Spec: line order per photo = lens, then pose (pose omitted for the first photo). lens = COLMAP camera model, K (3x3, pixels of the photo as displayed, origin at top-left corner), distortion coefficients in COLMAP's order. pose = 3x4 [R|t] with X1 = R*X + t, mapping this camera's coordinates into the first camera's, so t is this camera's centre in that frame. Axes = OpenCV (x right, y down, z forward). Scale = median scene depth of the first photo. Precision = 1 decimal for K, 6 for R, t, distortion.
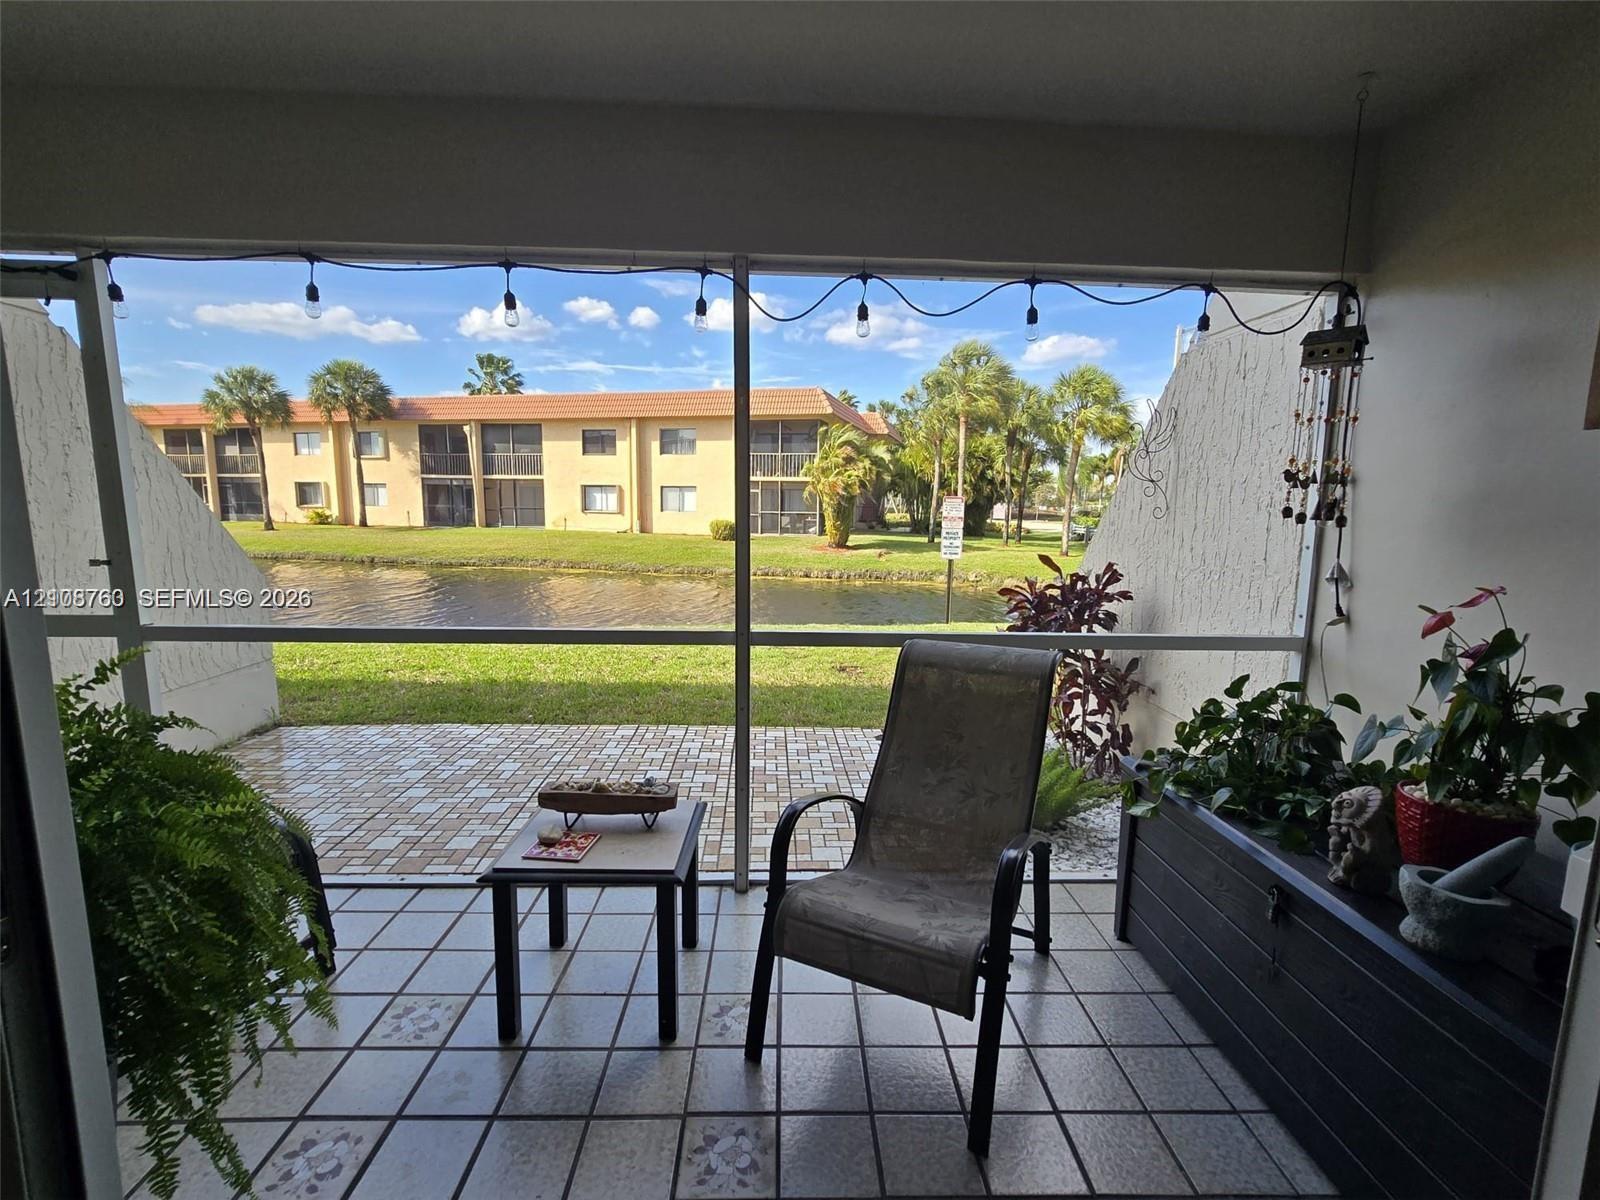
lens RADIAL K [[734.4, 0, 786.9], [0, 734.4, 607.3], [0, 0, 1]] dist [0.000521, -0.000297]
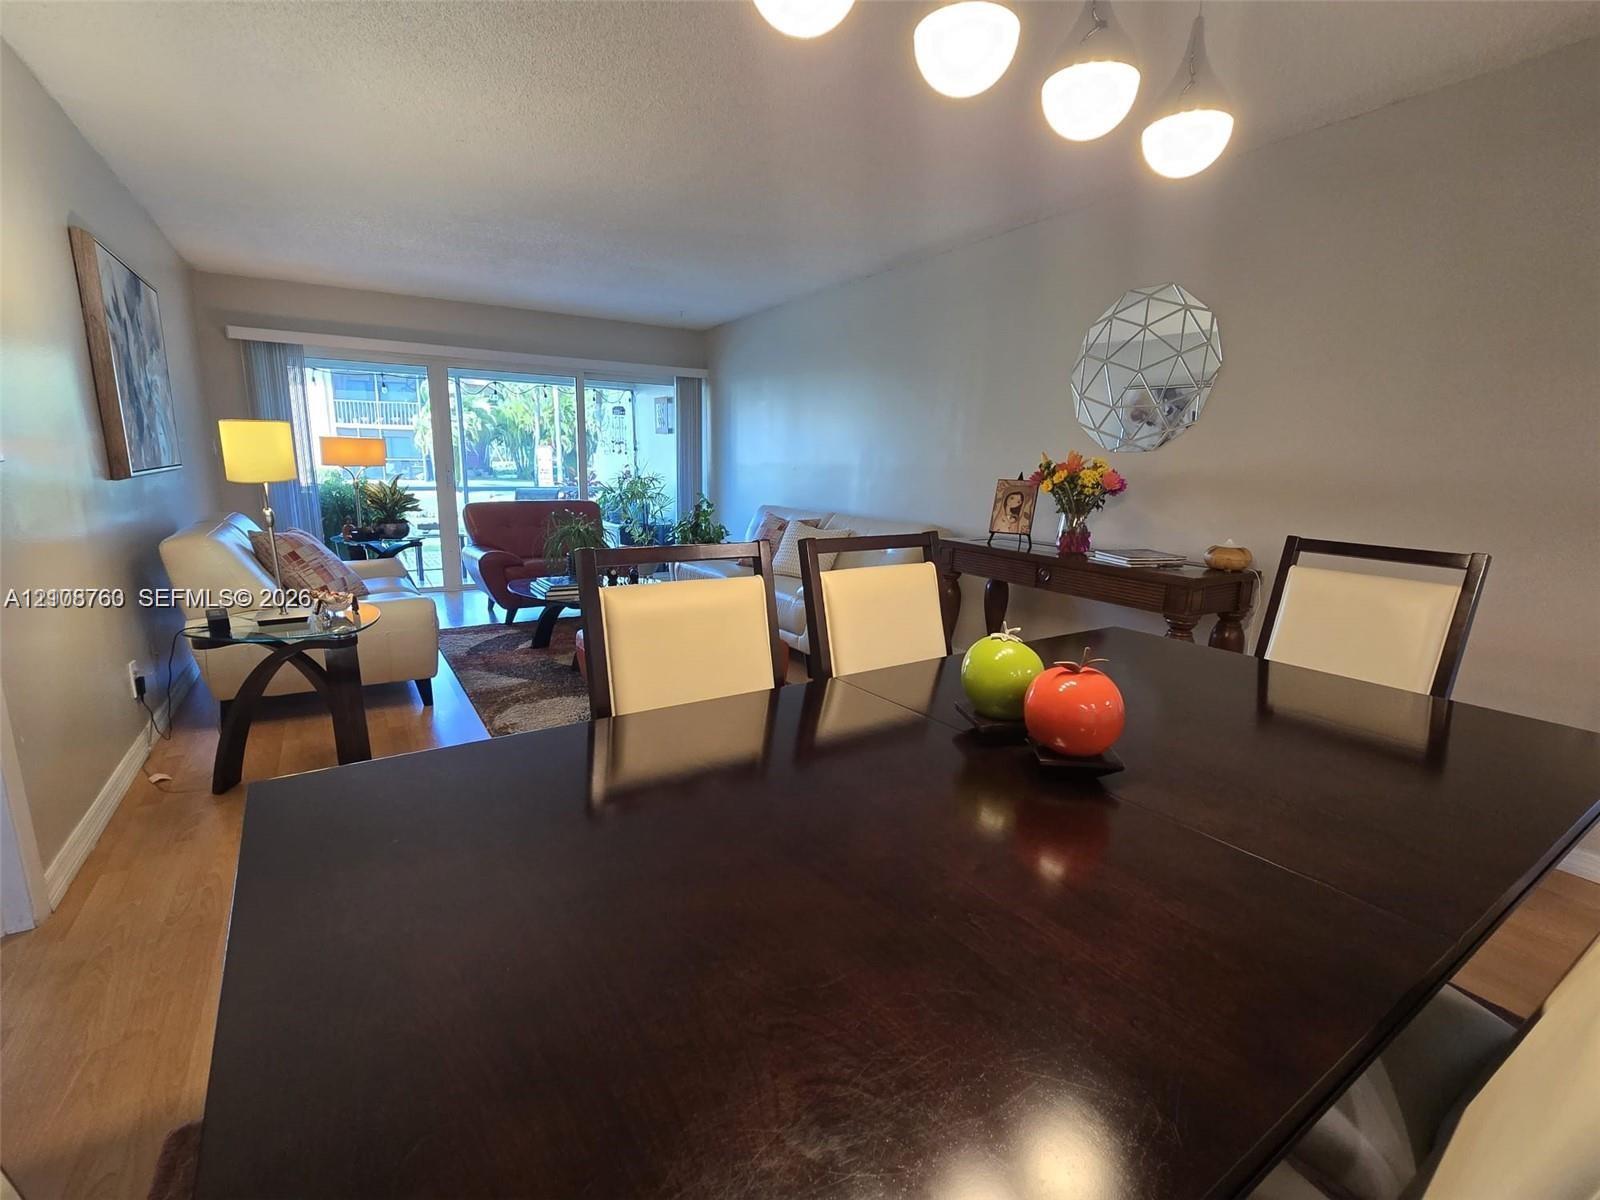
lens RADIAL K [[734.4, 0, 804.2], [0, 734.4, 611.5], [0, 0, 1]] dist [0.000521, -0.000297]
pose [[0.860257, -0.101678, 0.499619, -0.039173], [0.066066, 0.993882, 0.088511, 0.032753], [-0.505562, -0.043135, 0.861711, -0.208896]]
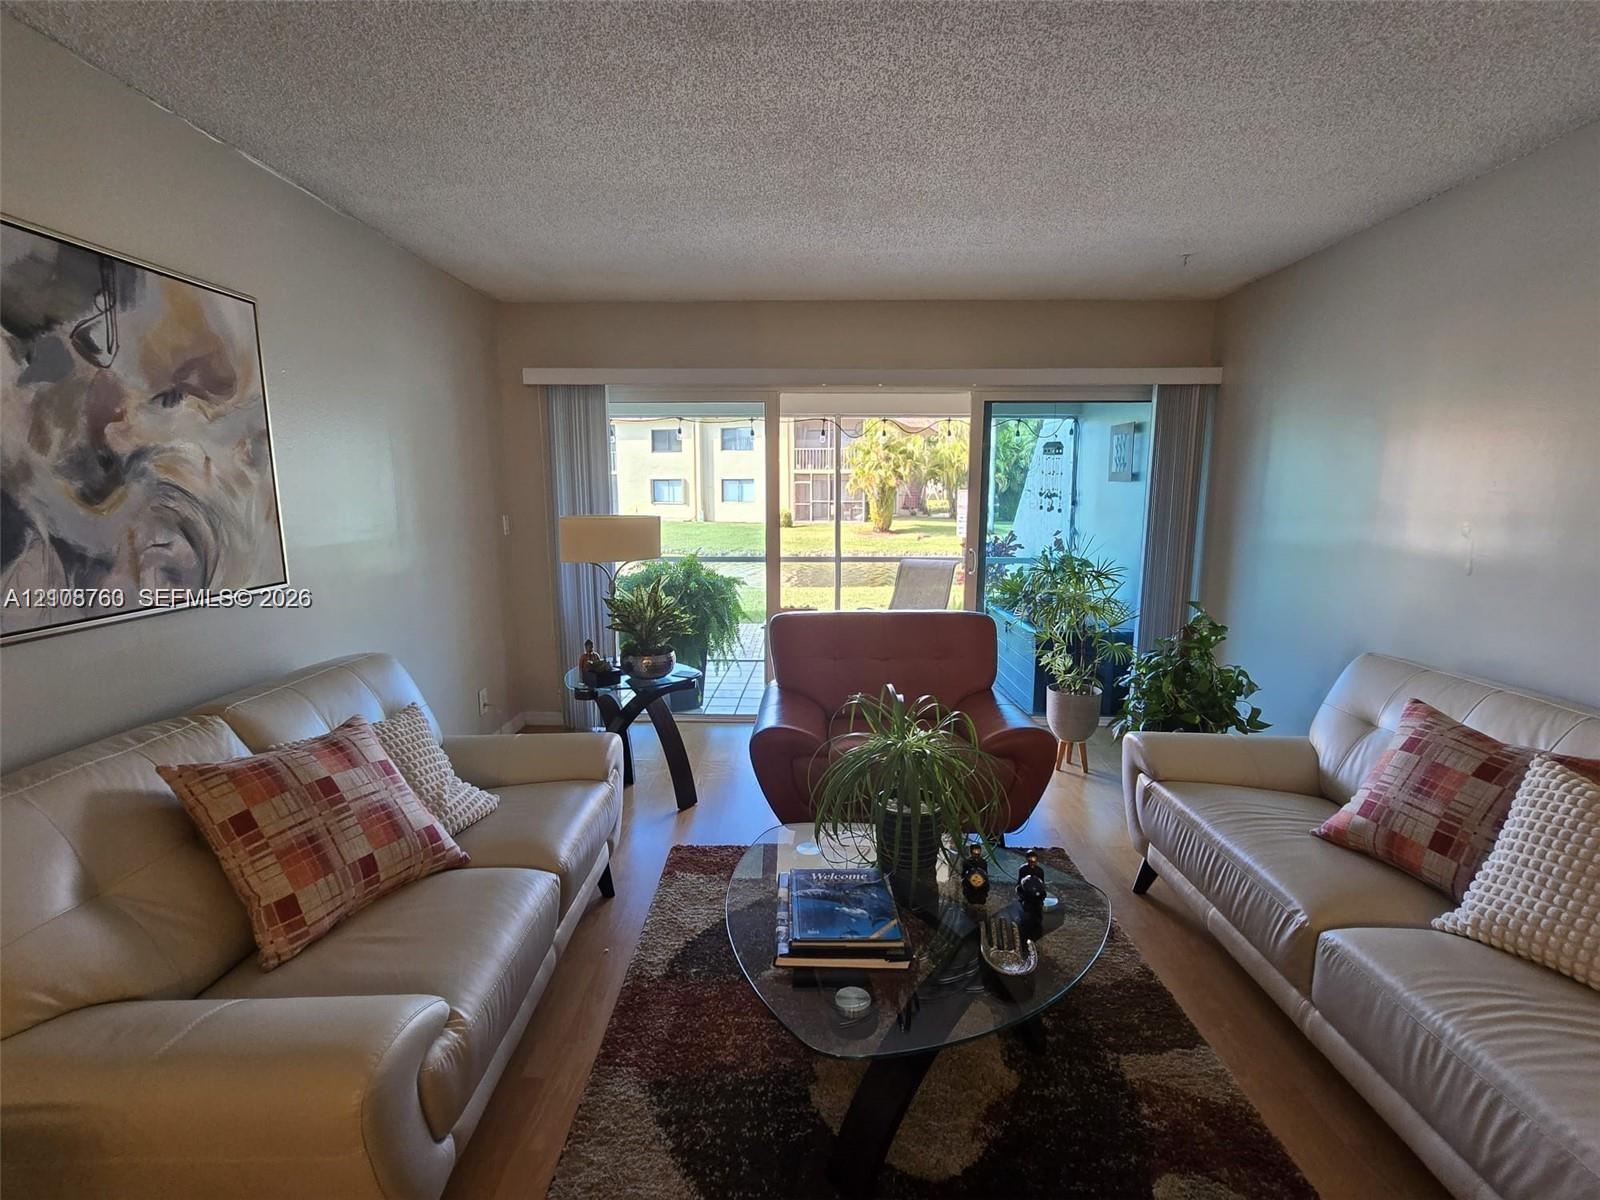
lens RADIAL K [[734.4, 0, 797.2], [0, 734.4, 605.6], [0, 0, 1]] dist [0.000521, -0.000297]
pose [[0.998840, -0.007265, -0.047594, -0.005765], [0.007962, 0.999863, 0.014483, 0.011694], [0.047482, -0.014845, 0.998762, -0.110053]]
